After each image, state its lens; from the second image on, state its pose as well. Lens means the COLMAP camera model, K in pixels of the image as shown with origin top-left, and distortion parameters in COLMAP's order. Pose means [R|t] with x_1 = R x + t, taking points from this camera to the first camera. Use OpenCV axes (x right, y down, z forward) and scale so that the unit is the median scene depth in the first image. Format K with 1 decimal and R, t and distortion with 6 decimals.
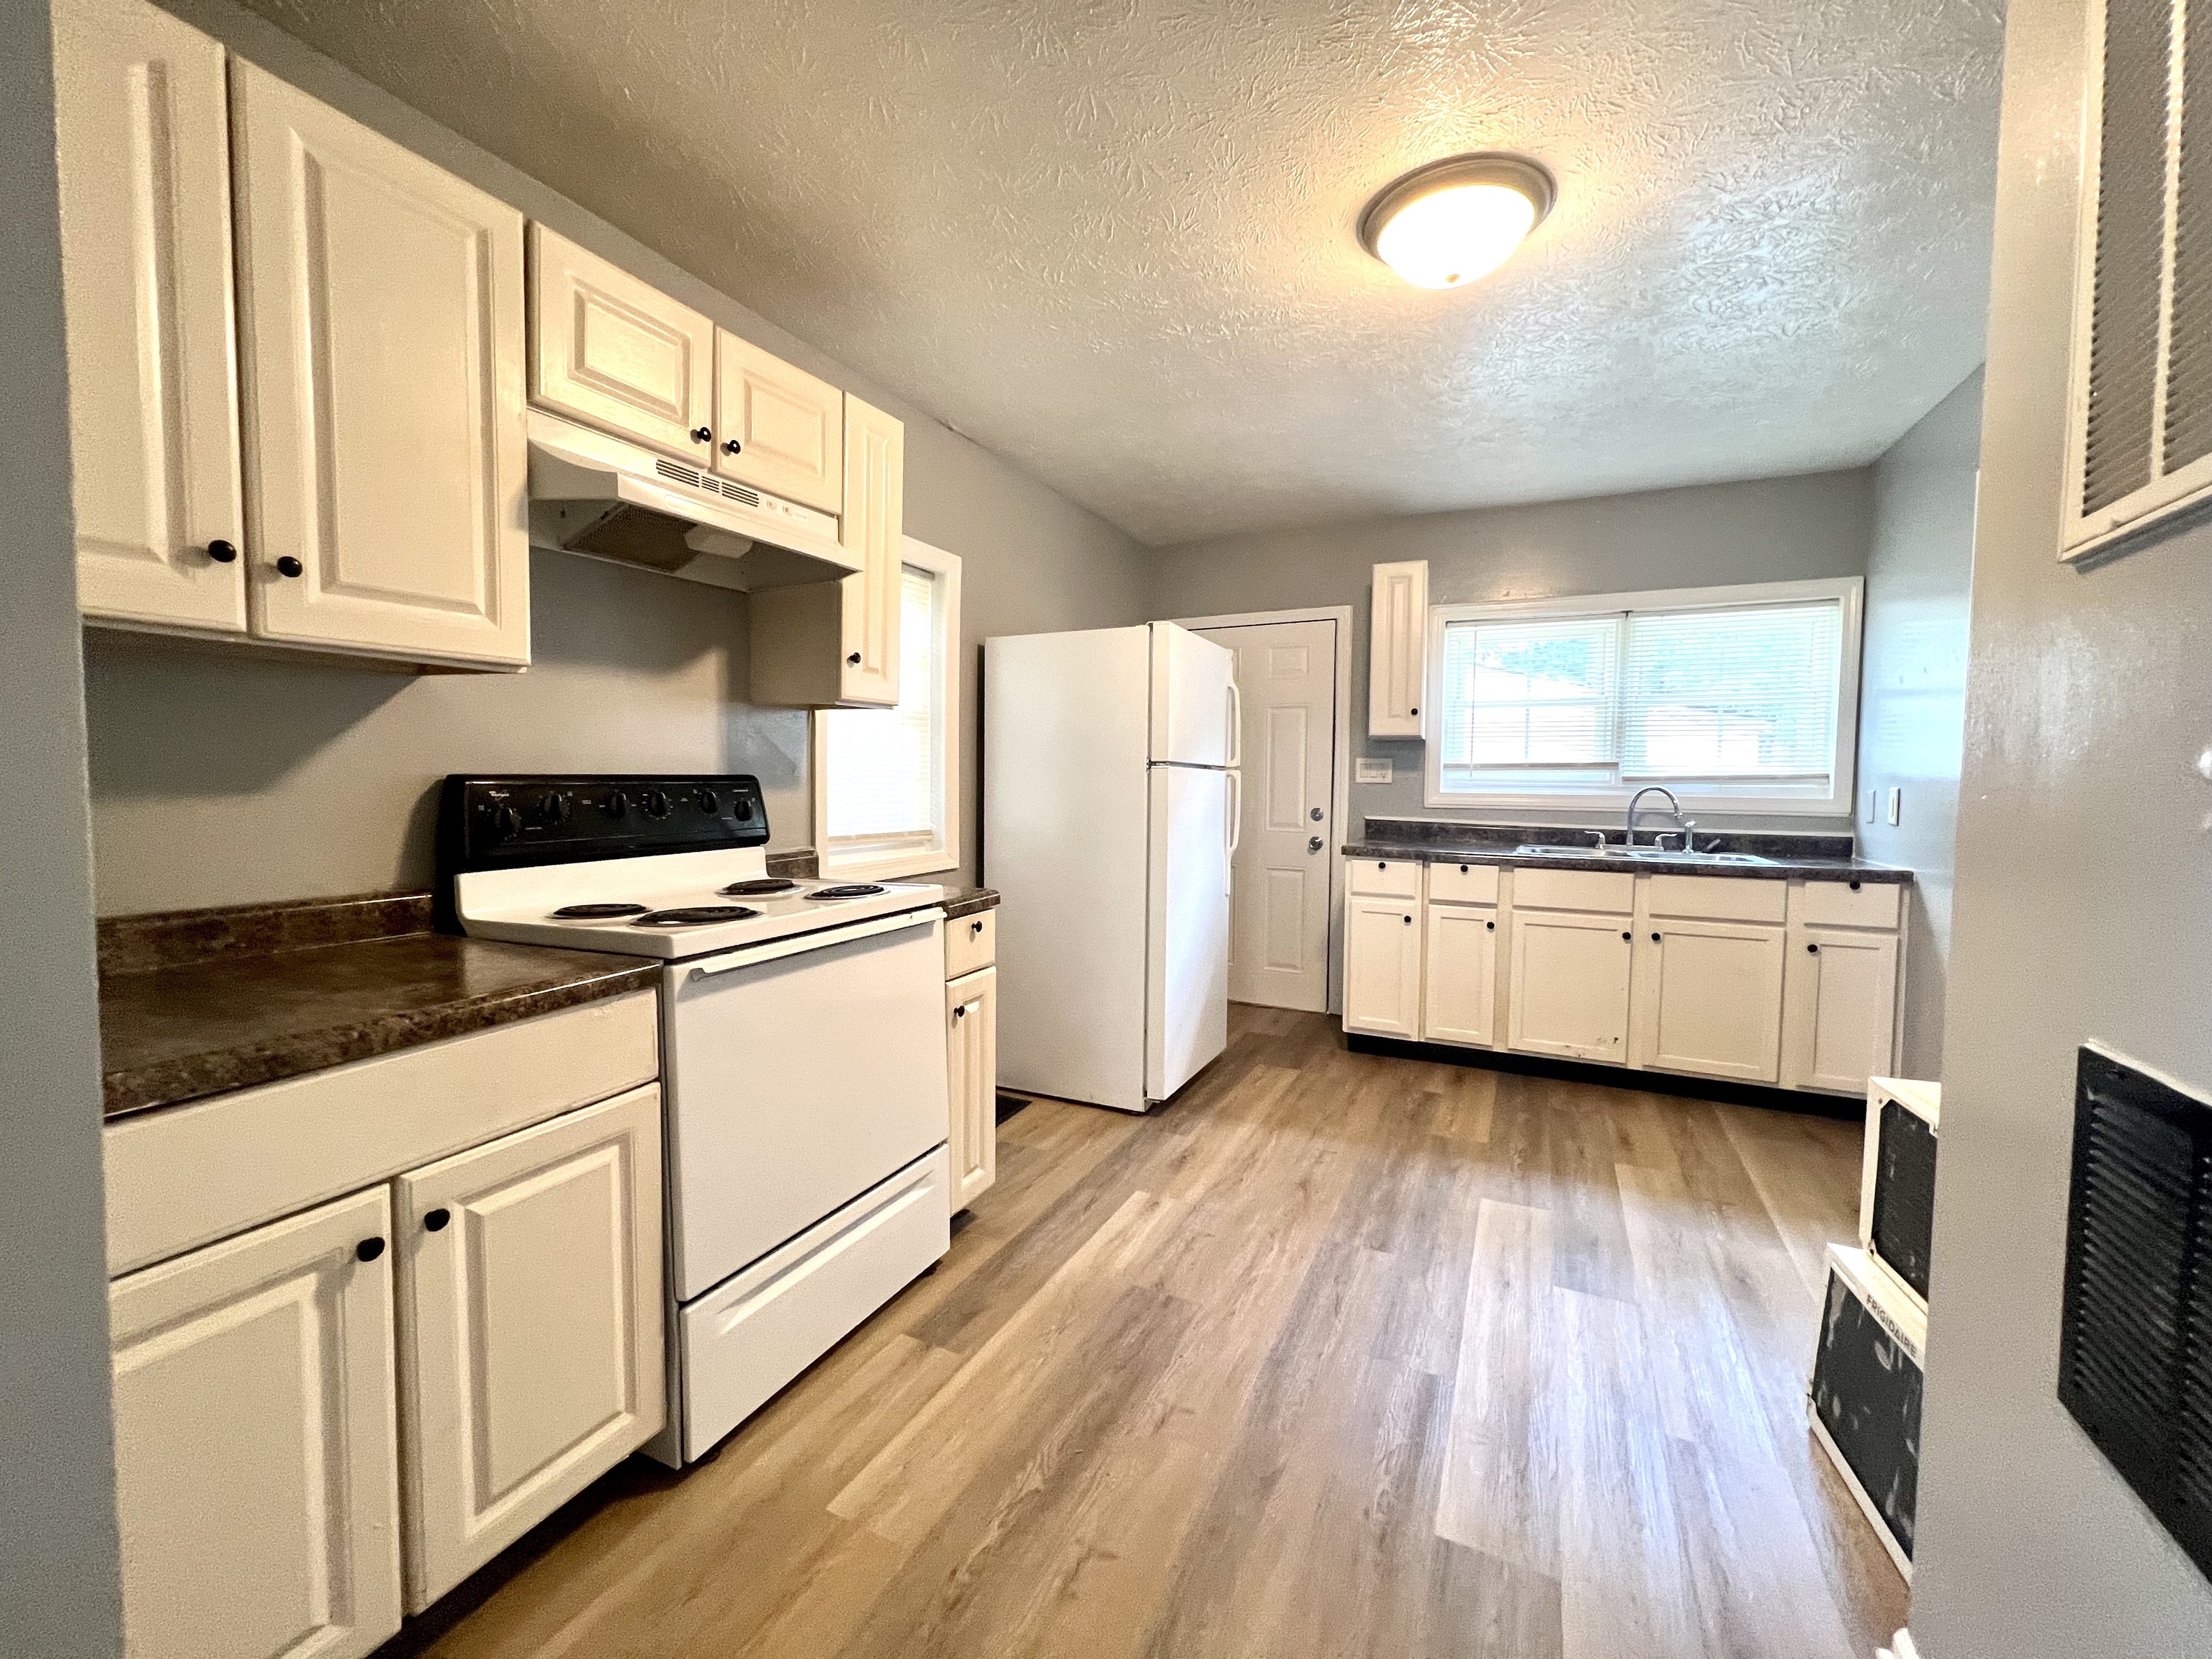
lens RADIAL K [[897.2, 0, 1105.5], [0, 897.2, 823.8], [0, 0, 1]] dist [-0.000186, 0.000542]
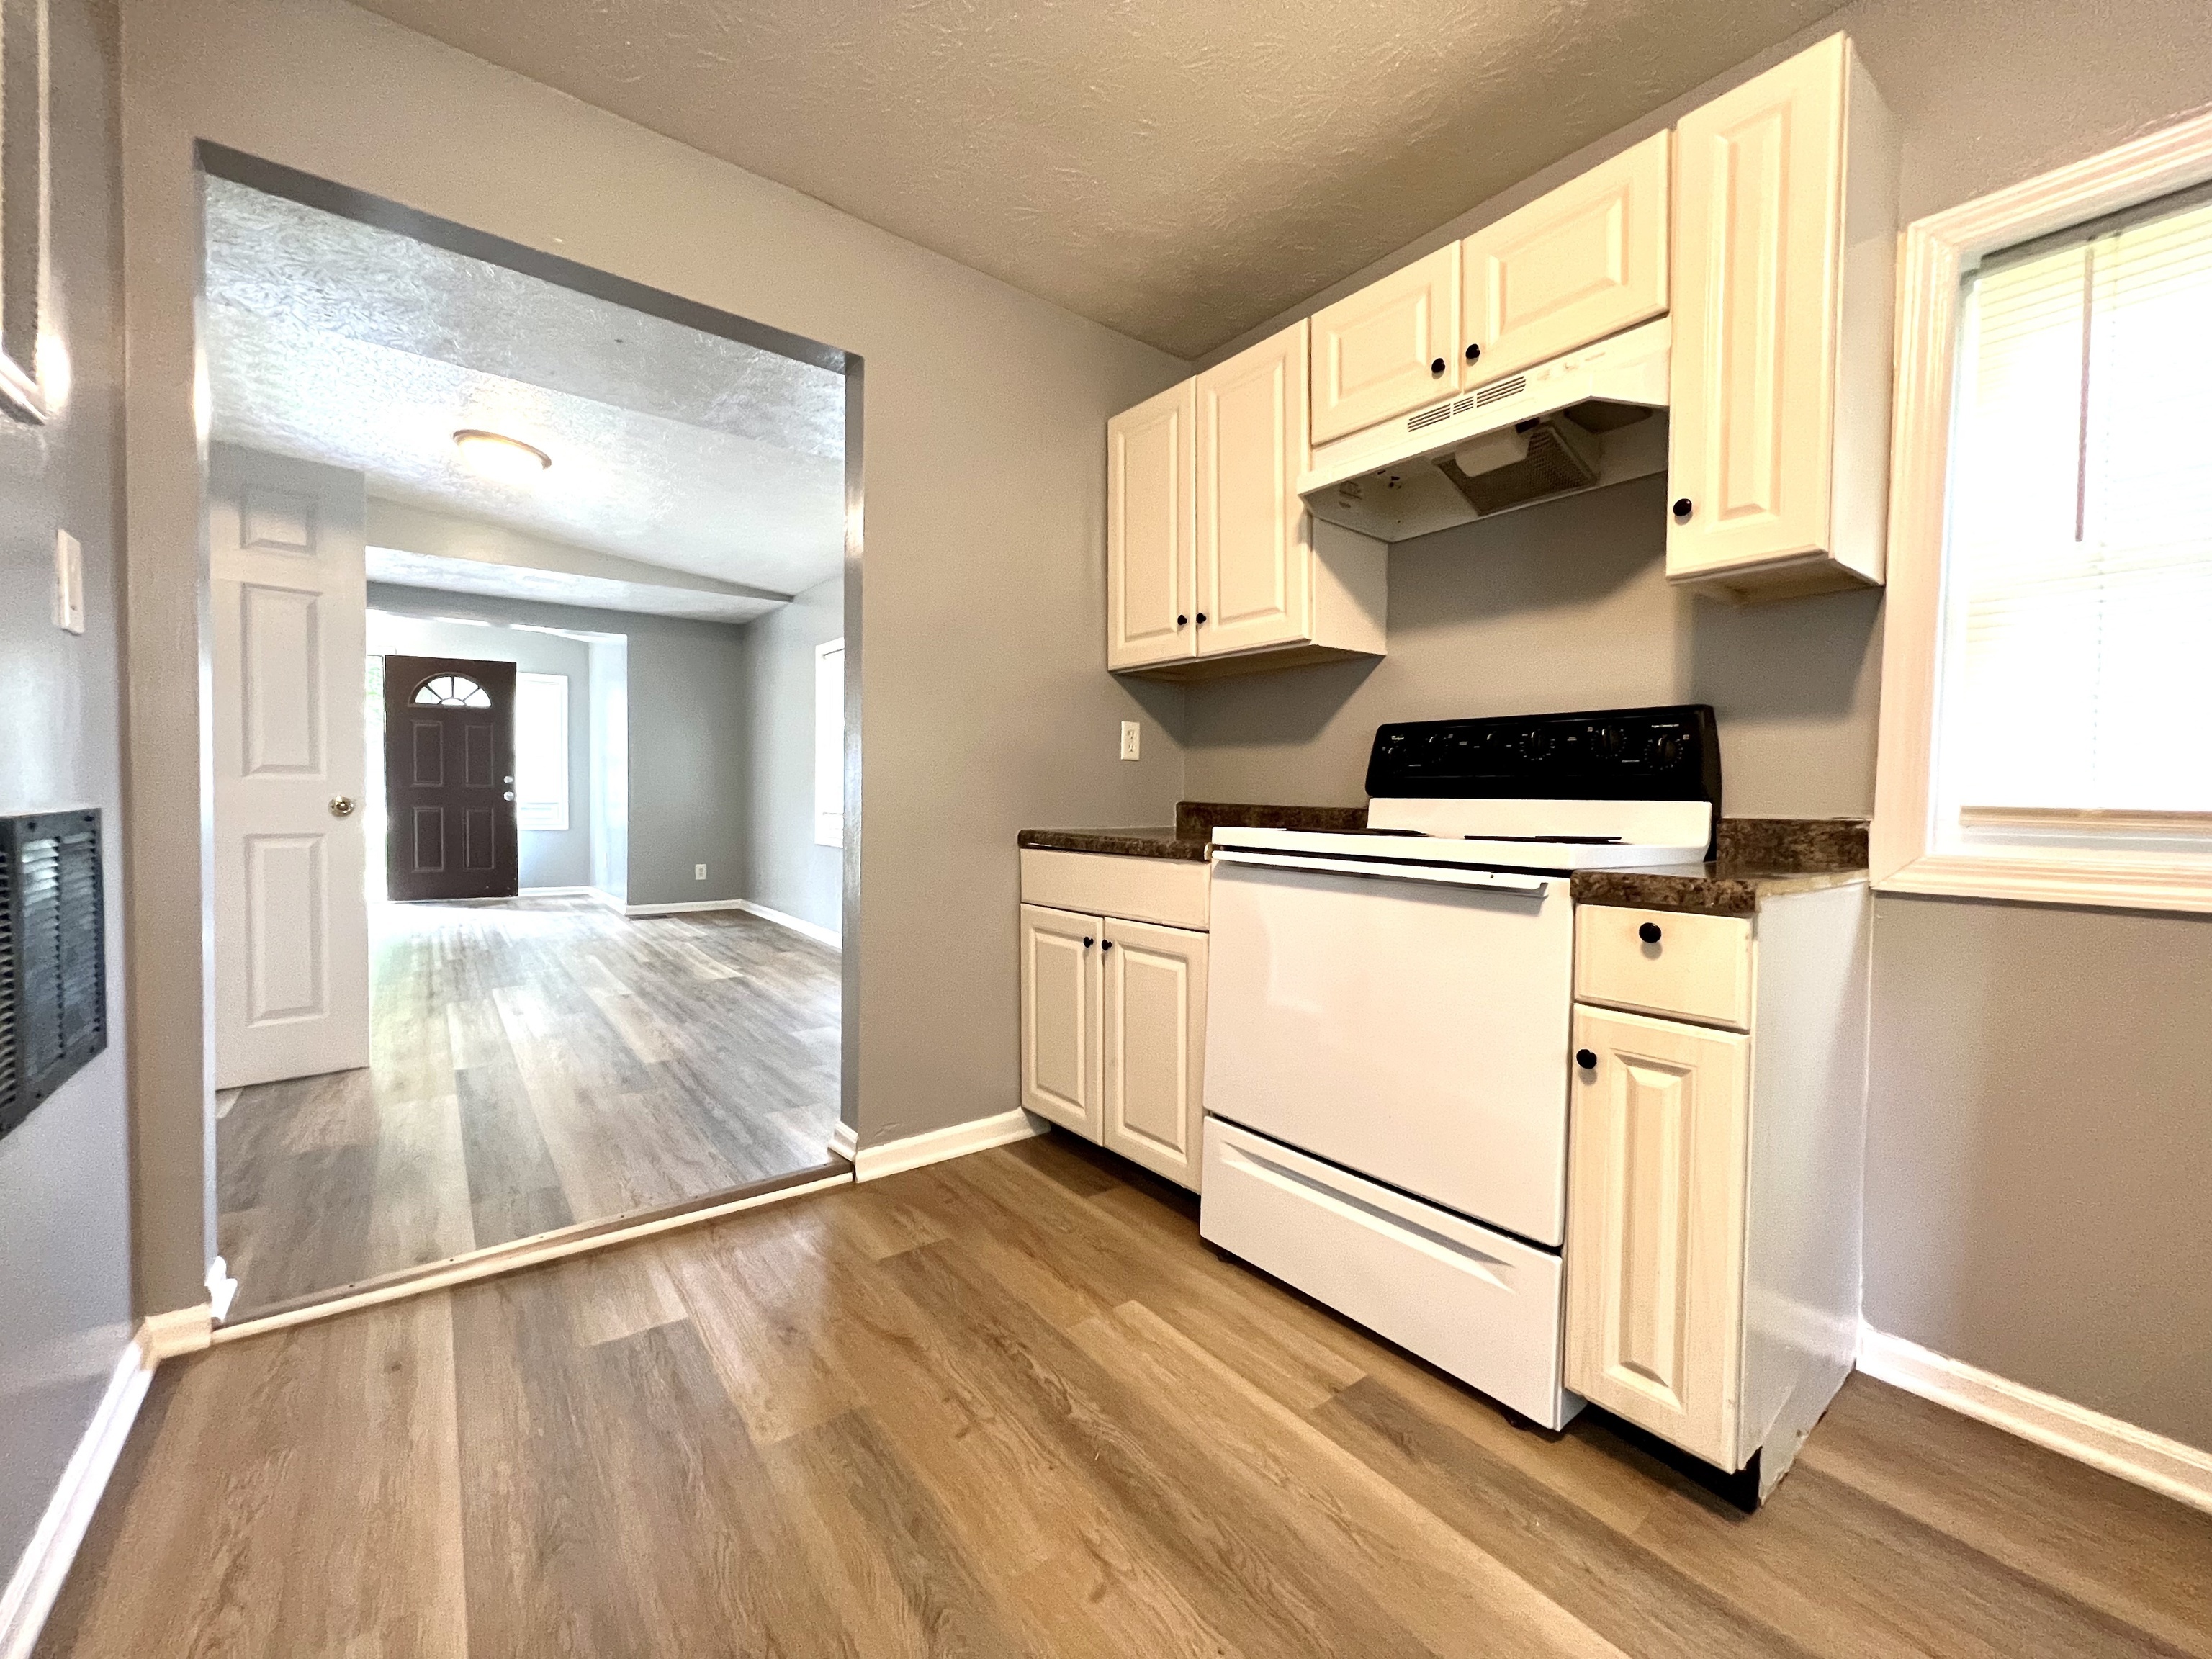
lens RADIAL K [[897.2, 0, 1105.5], [0, 897.2, 823.8], [0, 0, 1]] dist [-0.000186, 0.000542]
pose [[-0.449942, 0.008630, -0.893016, 0.400369], [-0.070872, 0.996454, 0.045338, 0.037081], [0.890241, 0.083690, -0.447735, 0.746949]]
